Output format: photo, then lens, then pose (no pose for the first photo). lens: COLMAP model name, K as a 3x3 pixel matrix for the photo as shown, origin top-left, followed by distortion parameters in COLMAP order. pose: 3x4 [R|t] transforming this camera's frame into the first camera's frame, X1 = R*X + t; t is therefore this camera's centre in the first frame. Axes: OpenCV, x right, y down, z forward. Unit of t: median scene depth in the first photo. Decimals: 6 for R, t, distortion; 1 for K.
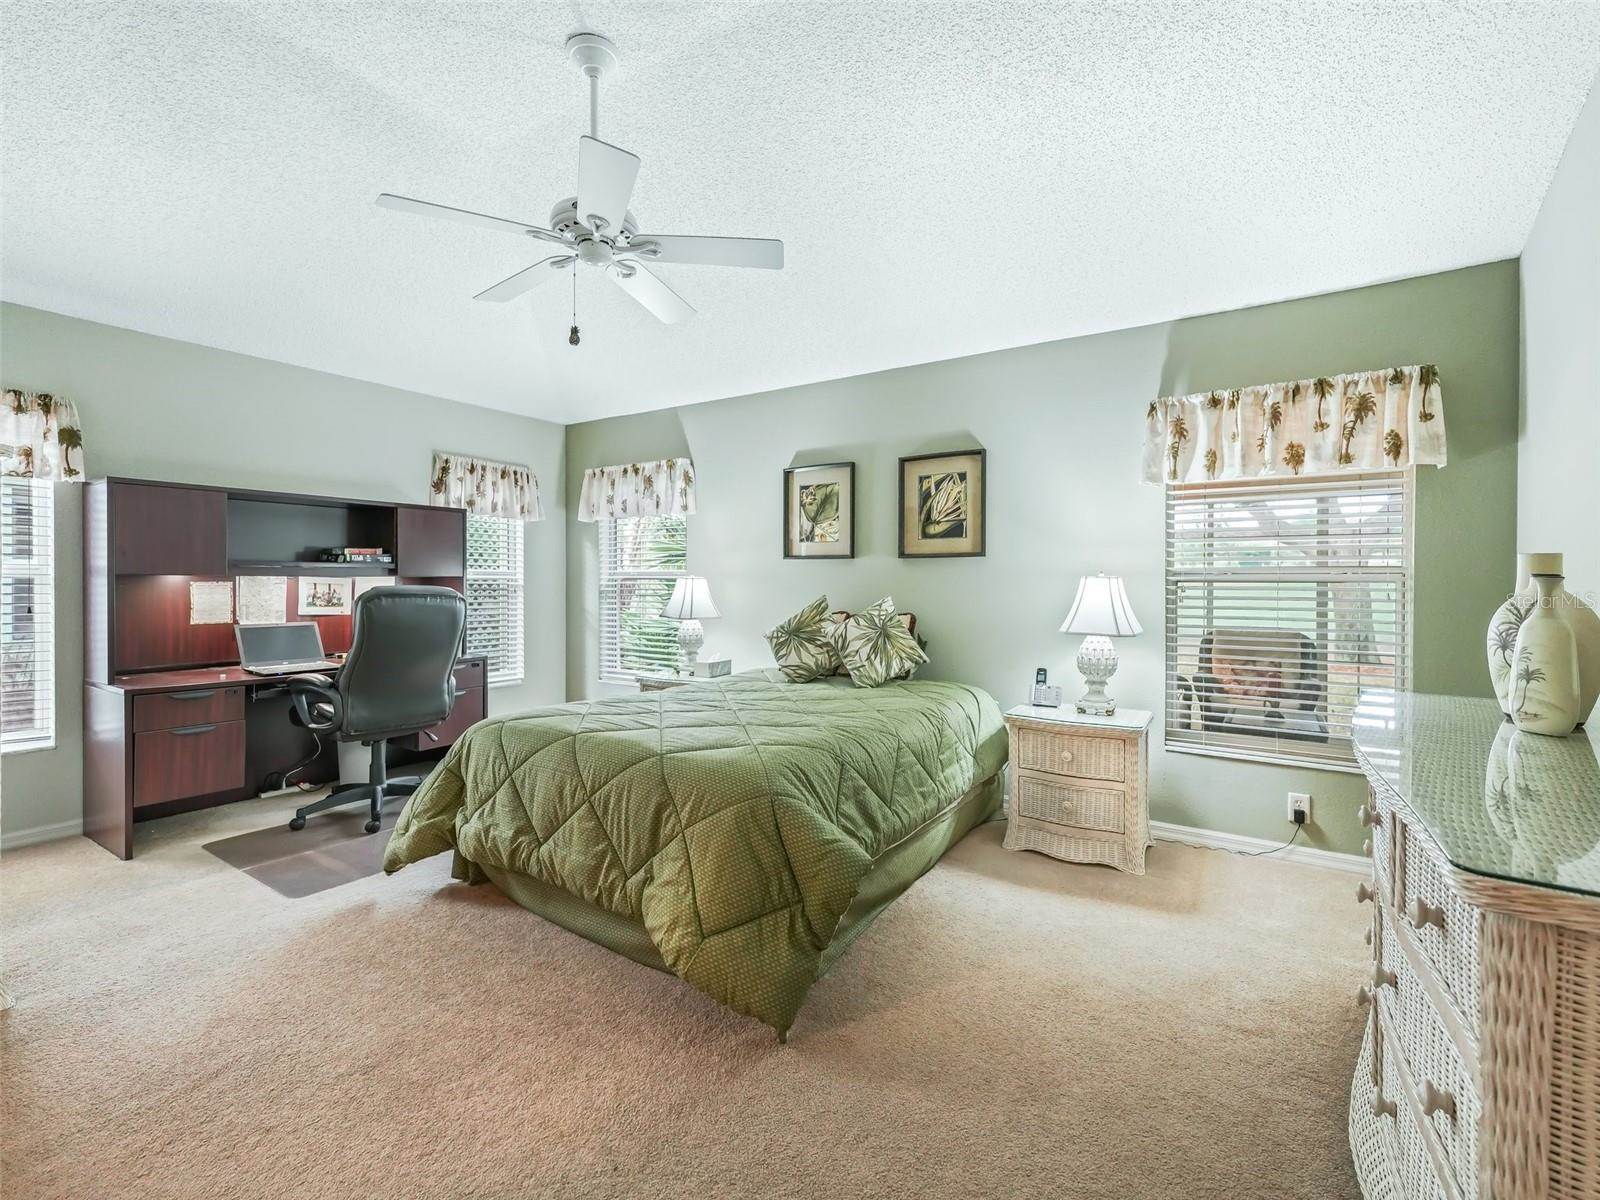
lens RADIAL K [[726.4, 0, 799.7], [0, 726.4, 593.3], [0, 0, 1]] dist [0.012705, -0.002933]
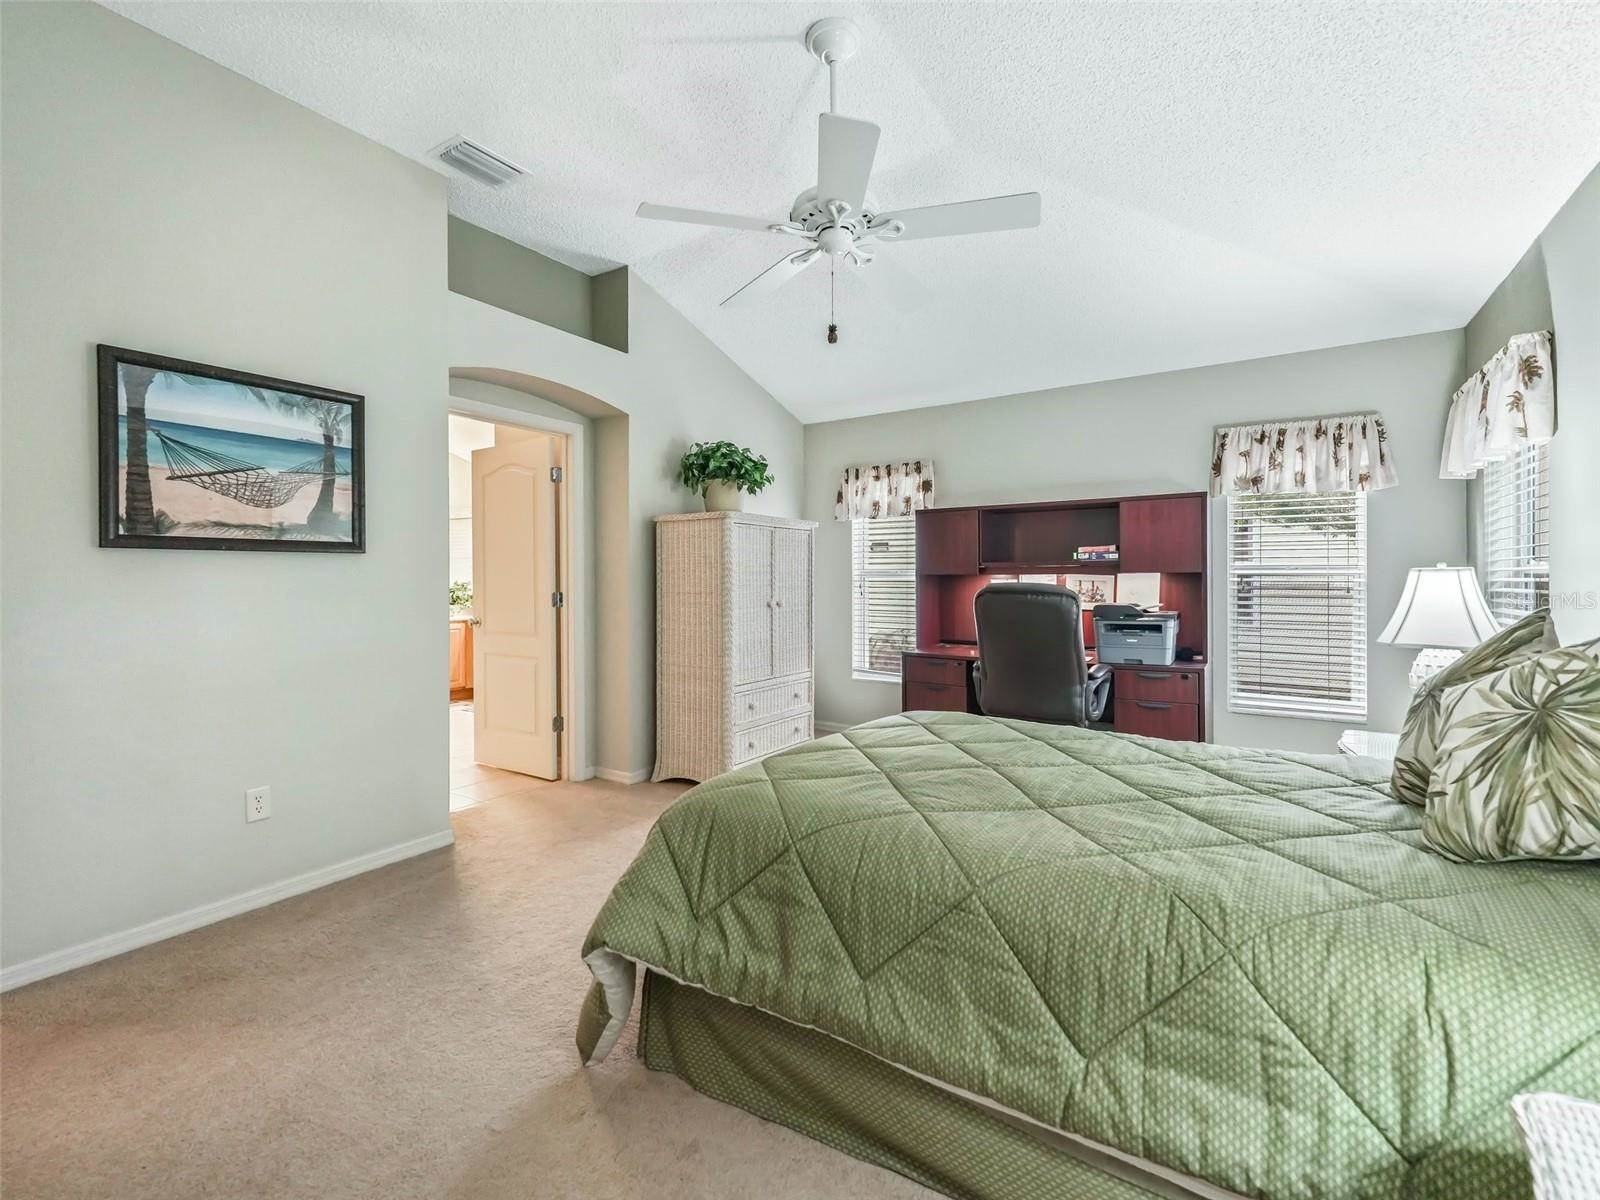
lens RADIAL K [[726.4, 0, 801.0], [0, 726.4, 582.7], [0, 0, 1]] dist [0.012705, -0.002933]
pose [[0.002252, 0.002735, -0.999994, 0.987323], [-0.008966, 0.999956, 0.002714, -0.022190], [0.999957, 0.008959, 0.002276, 1.360983]]
